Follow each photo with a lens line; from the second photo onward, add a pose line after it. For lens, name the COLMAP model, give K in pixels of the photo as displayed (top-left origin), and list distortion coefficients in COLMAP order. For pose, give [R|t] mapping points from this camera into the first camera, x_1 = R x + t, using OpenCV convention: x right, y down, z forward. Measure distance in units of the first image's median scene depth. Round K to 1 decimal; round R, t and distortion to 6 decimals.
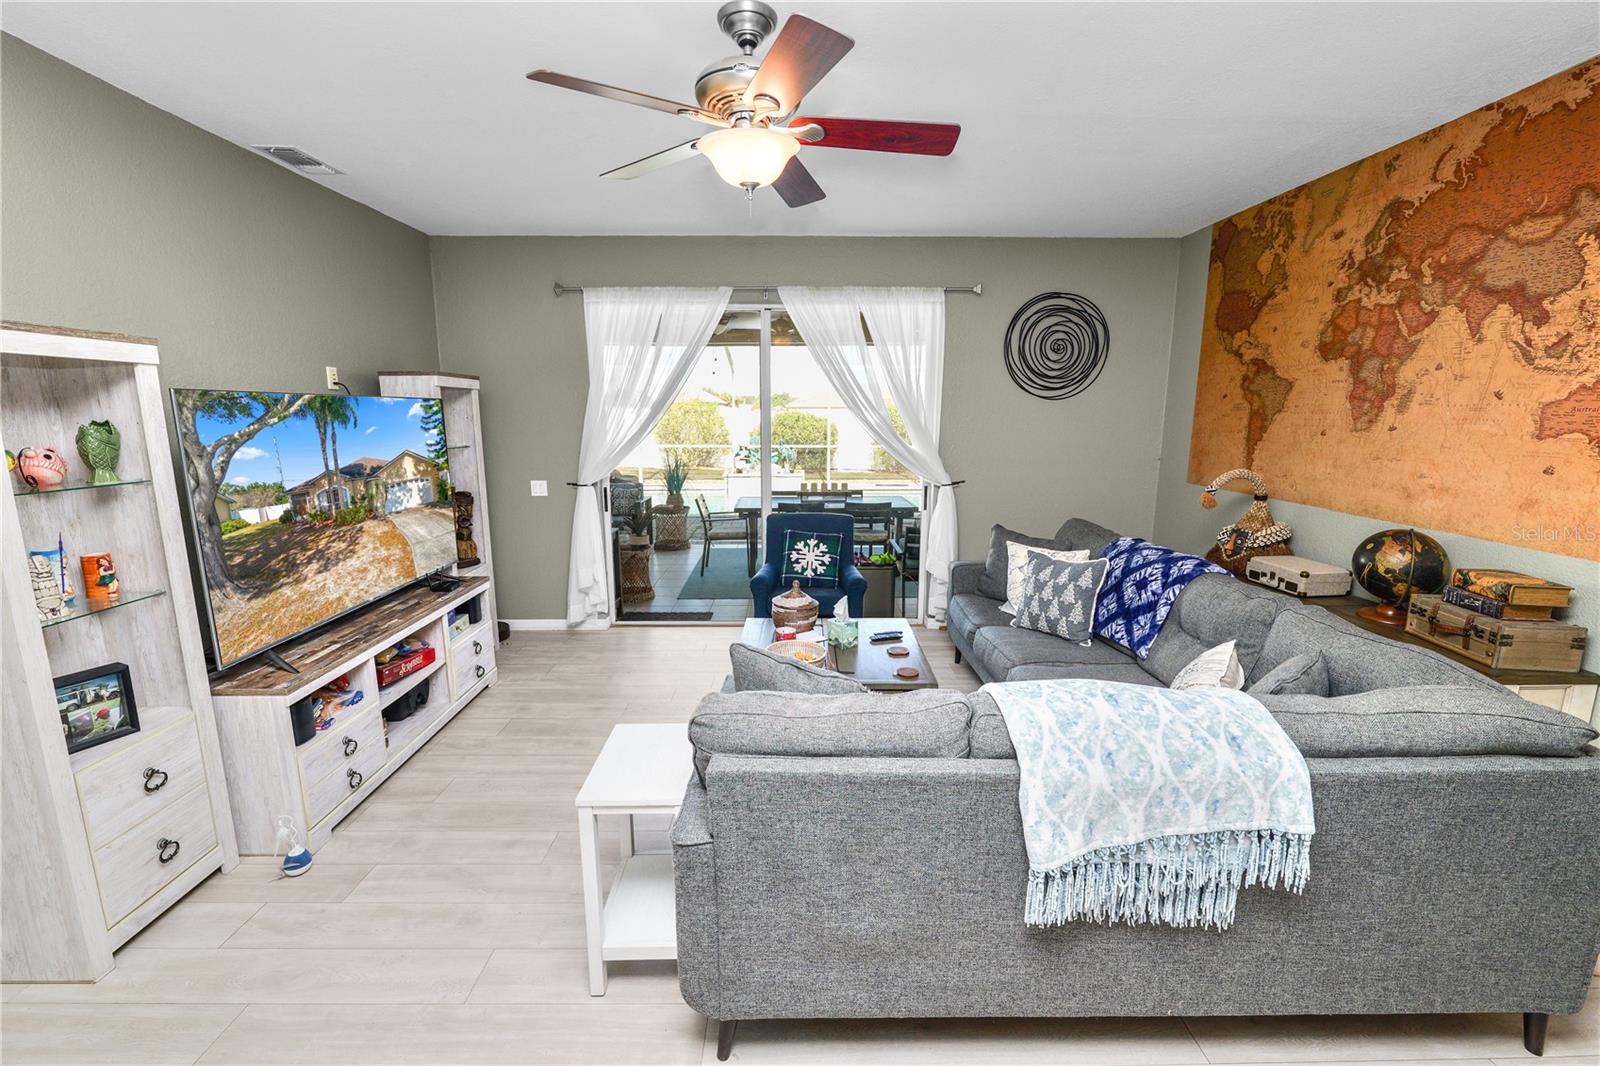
lens RADIAL K [[654.0, 0, 801.2], [0, 654.0, 527.0], [0, 0, 1]] dist [-0.011802, 0.001420]
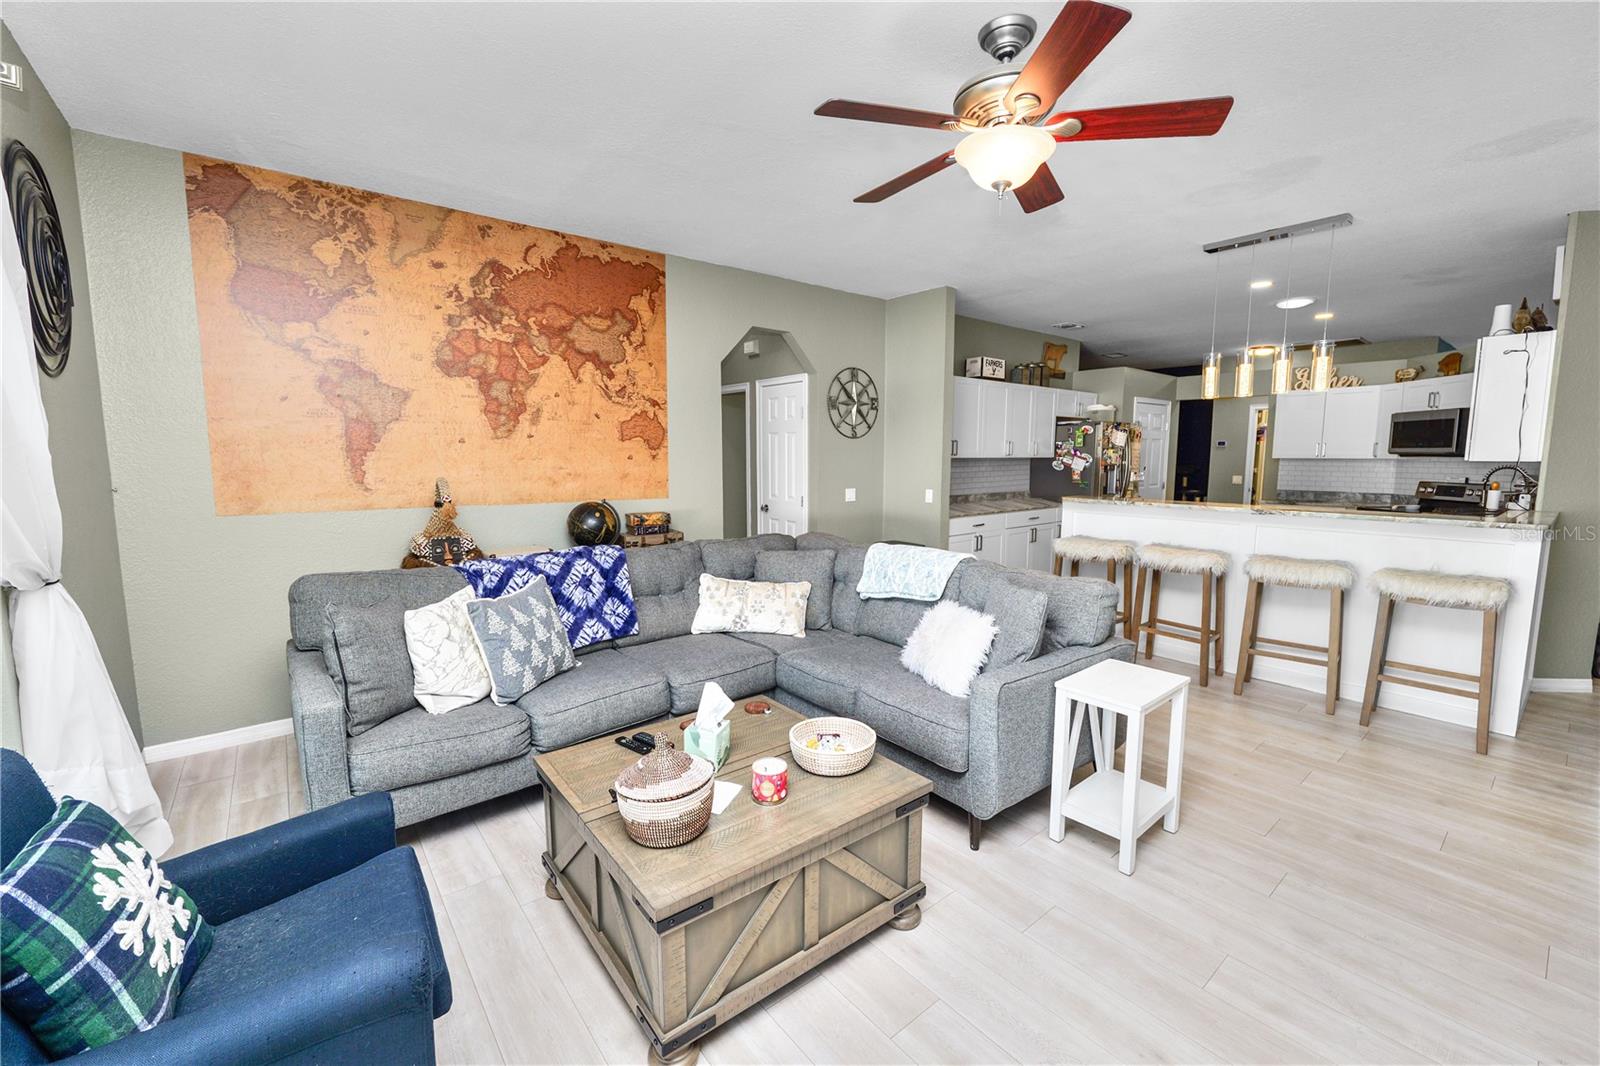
lens RADIAL K [[654.0, 0, 797.3], [0, 654.0, 529.1], [0, 0, 1]] dist [-0.011802, 0.001420]
pose [[-0.616009, -0.089528, 0.782635, -0.497657], [0.137234, 0.966131, 0.218535, -0.175931], [-0.775693, 0.242024, -0.582859, 1.335983]]
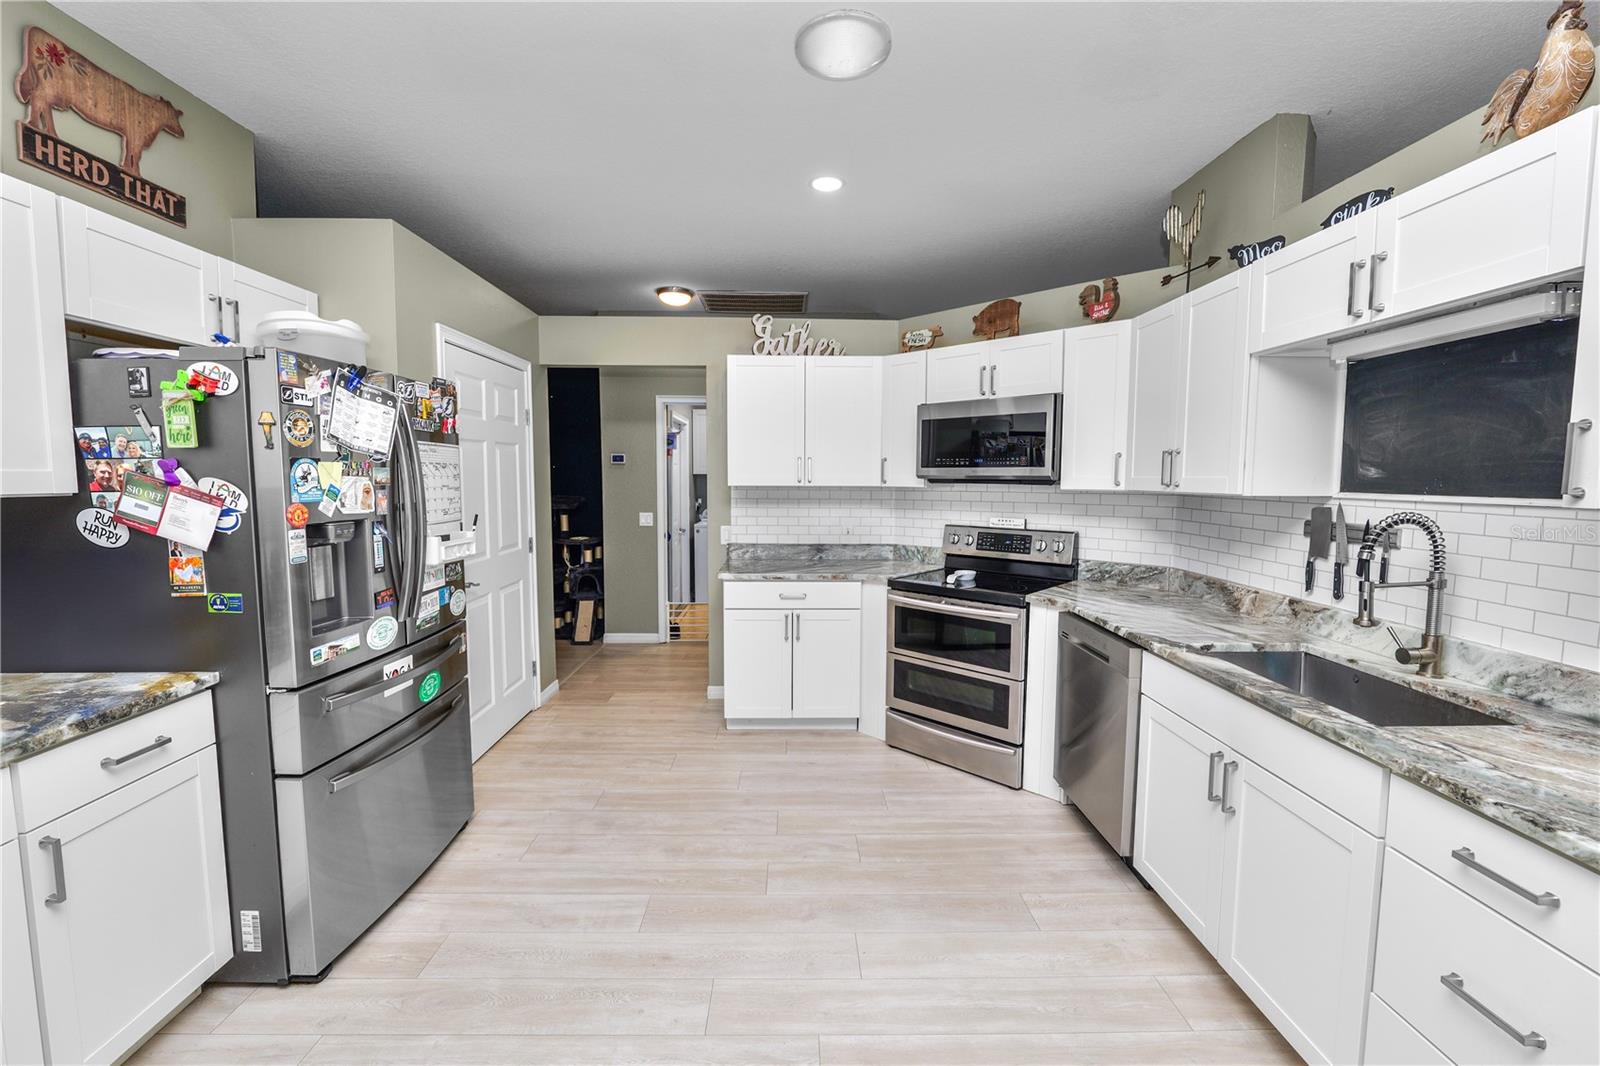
lens RADIAL K [[654.0, 0, 803.1], [0, 654.0, 527.7], [0, 0, 1]] dist [-0.011802, 0.001420]
pose [[-0.999987, -0.005034, -0.001238, 0.187282], [-0.005183, 0.967673, 0.252156, 0.103001], [-0.000071, 0.252159, -0.967686, -0.282079]]
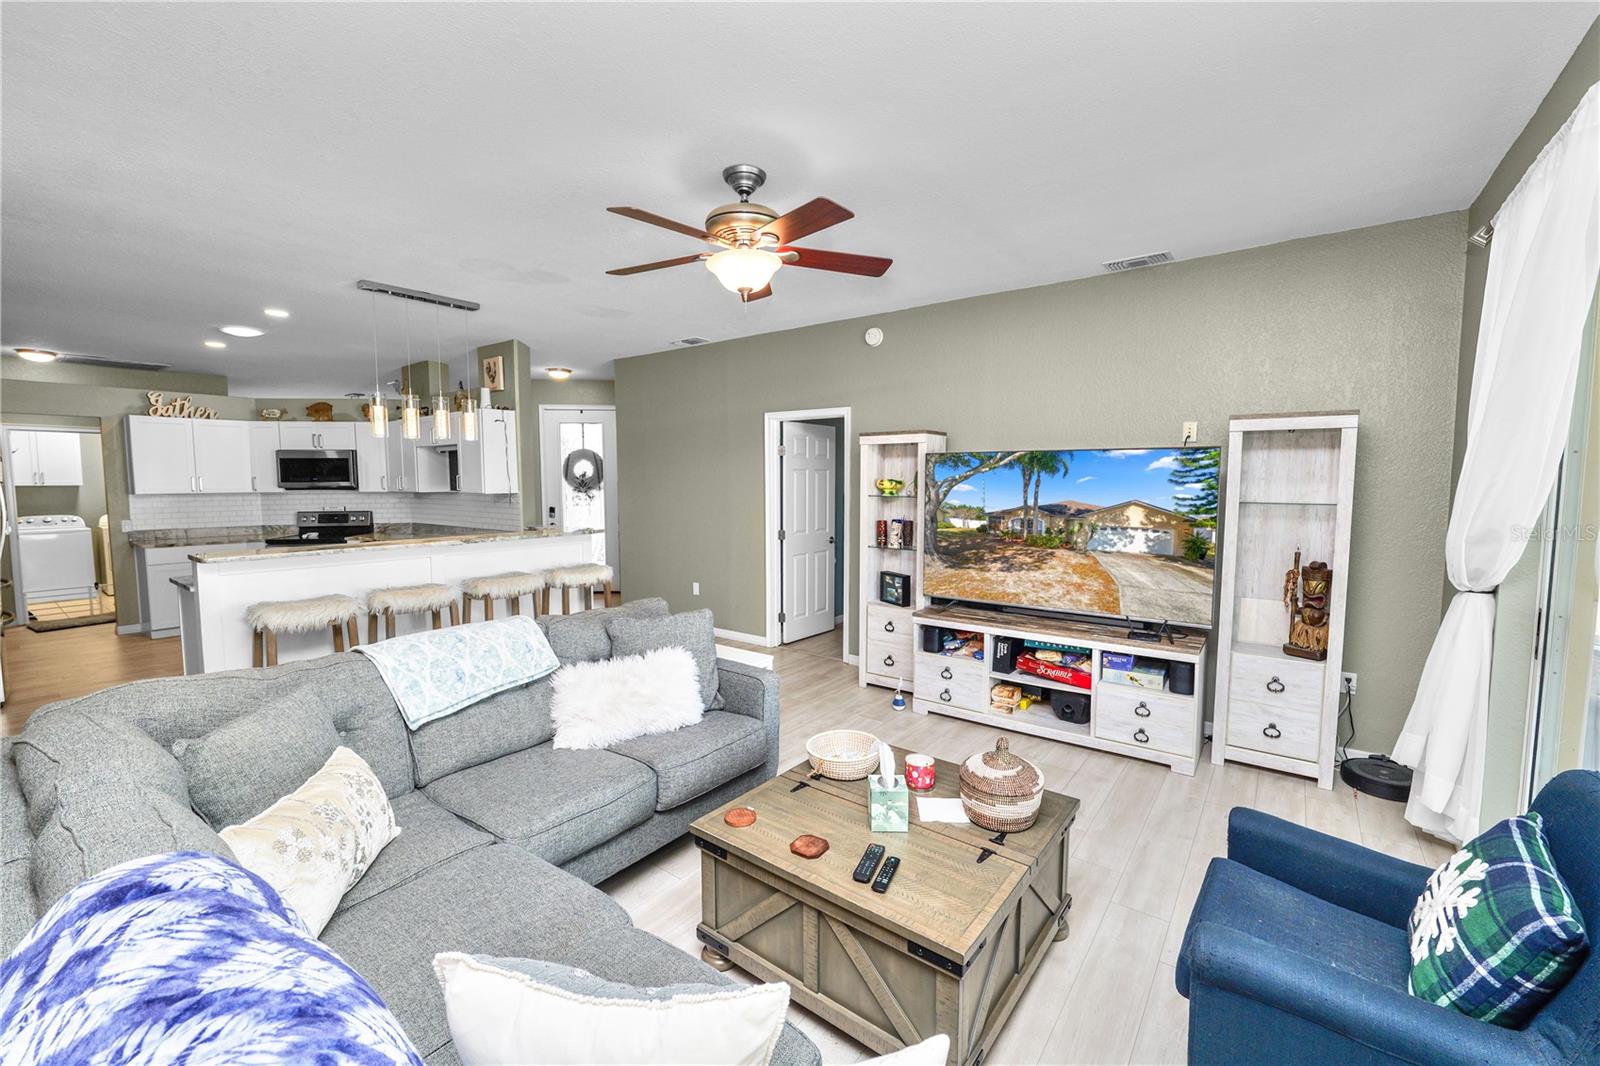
lens RADIAL K [[654.0, 0, 799.1], [0, 654.0, 537.4], [0, 0, 1]] dist [-0.011802, 0.001420]
pose [[-0.623017, 0.070369, -0.779037, 0.622424], [-0.135623, 0.971143, 0.196183, -0.206482], [0.770361, 0.227881, -0.595494, 1.329384]]
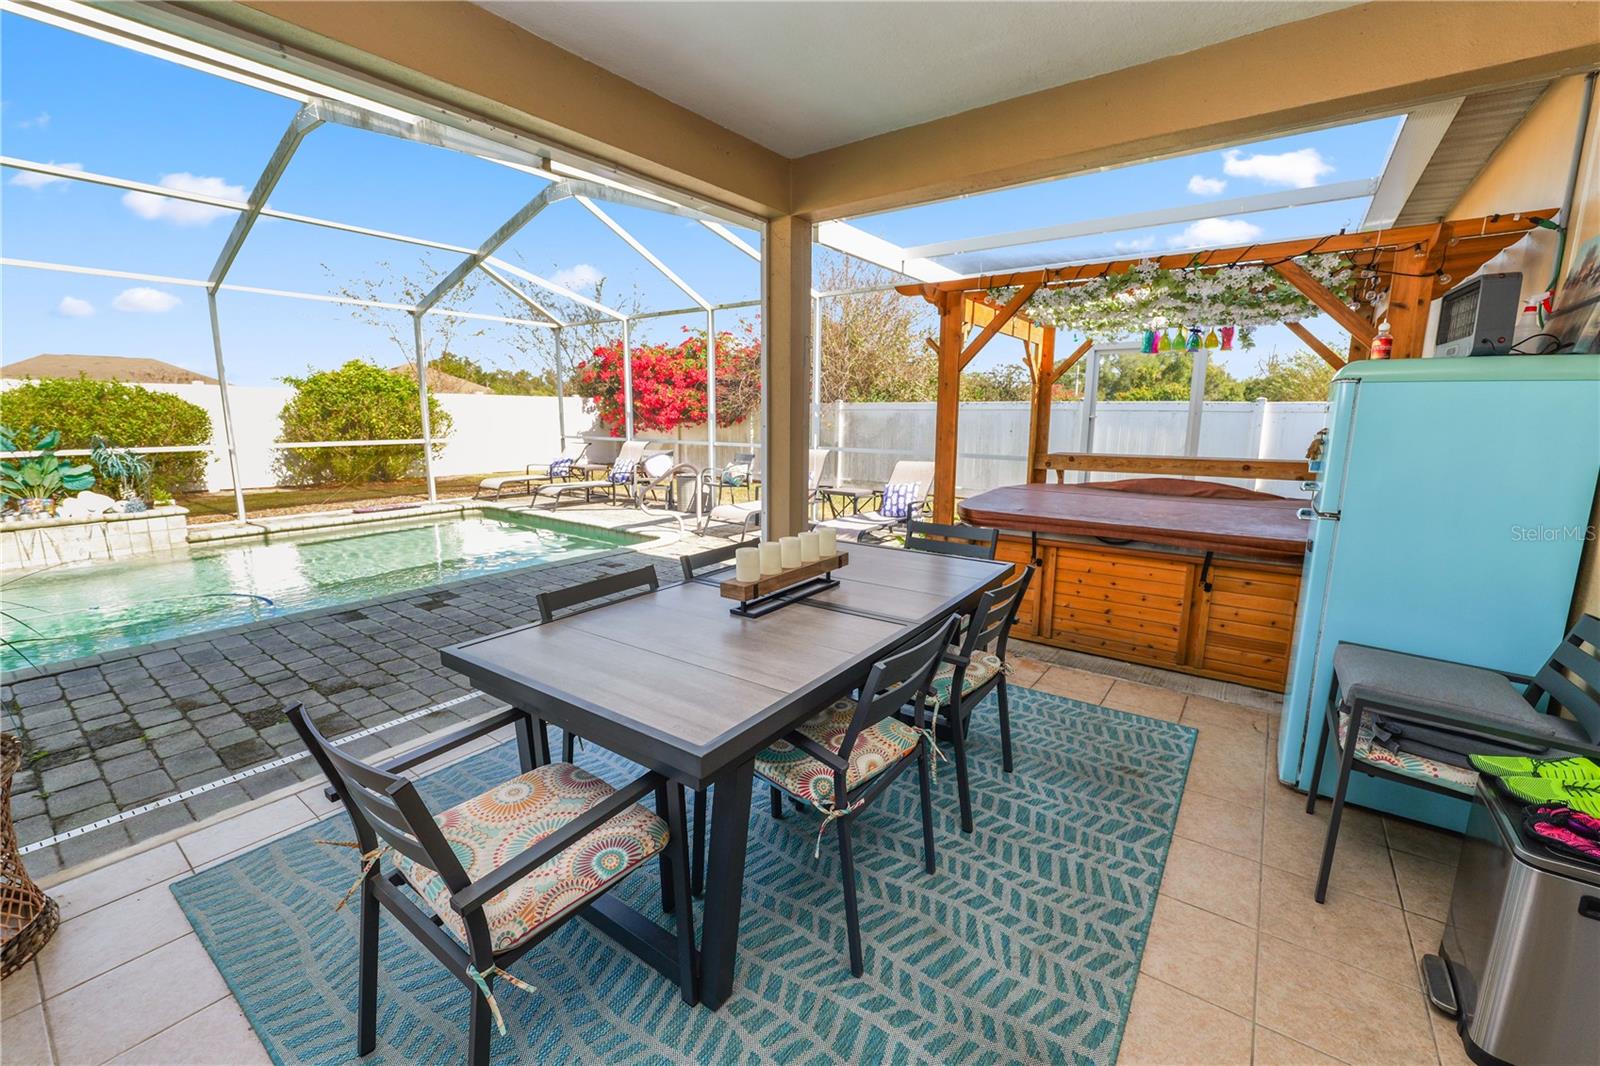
lens RADIAL K [[654.0, 0, 799.7], [0, 654.0, 526.6], [0, 0, 1]] dist [-0.011802, 0.001420]
pose [[0.605031, -0.133135, 0.784992, -0.463878], [0.128730, 0.989306, 0.068568, -0.213129], [-0.785727, 0.059566, 0.615699, 1.805820]]
